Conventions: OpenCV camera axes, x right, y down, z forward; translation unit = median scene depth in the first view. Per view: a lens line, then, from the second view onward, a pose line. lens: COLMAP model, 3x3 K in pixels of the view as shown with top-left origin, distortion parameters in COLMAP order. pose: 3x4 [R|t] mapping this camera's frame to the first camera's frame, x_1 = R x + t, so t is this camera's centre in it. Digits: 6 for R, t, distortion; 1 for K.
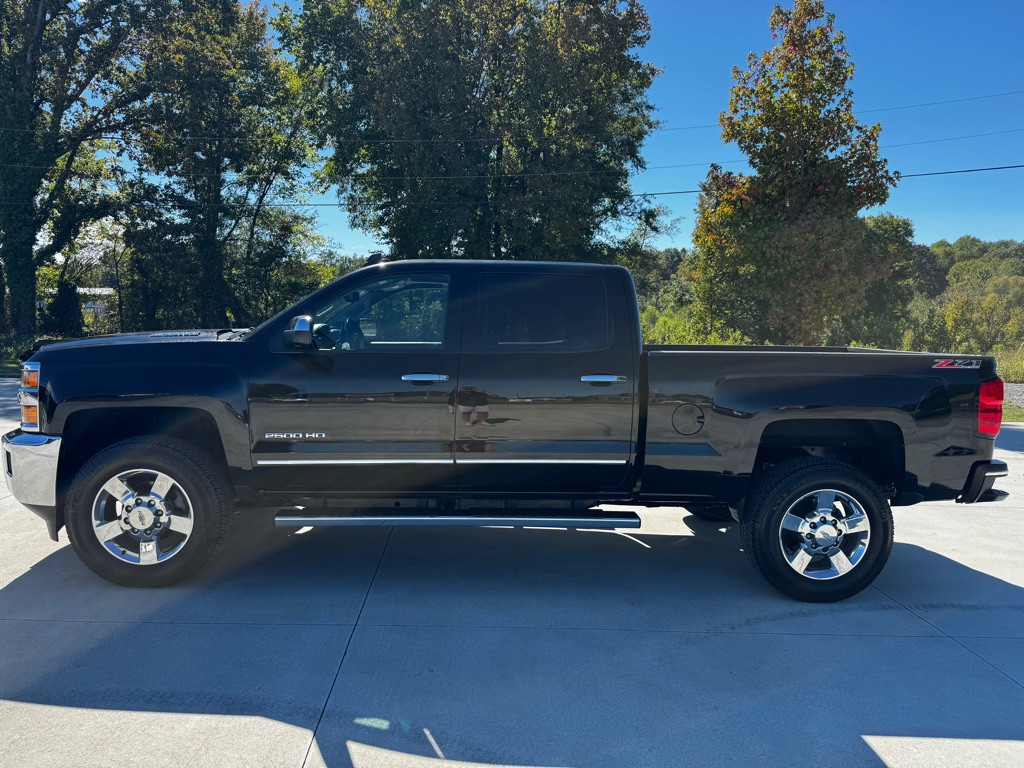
lens RADIAL K [[727.7, 0, 515.9], [0, 727.7, 379.0], [0, 0, 1]] dist [0.035344, -0.024714]
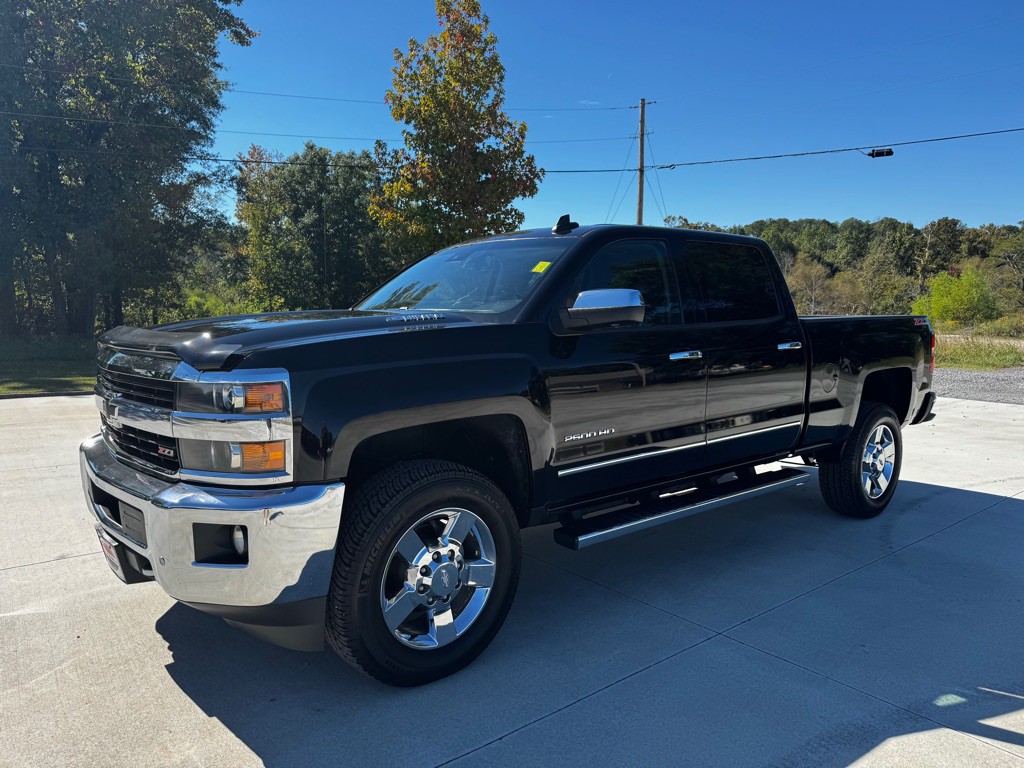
lens RADIAL K [[727.7, 0, 515.4], [0, 727.7, 382.5], [0, 0, 1]] dist [0.035344, -0.024714]
pose [[0.770948, -0.077802, 0.632128, -0.848654], [0.058203, 0.996964, 0.051721, -0.026843], [-0.634233, -0.003083, 0.773136, 0.419802]]
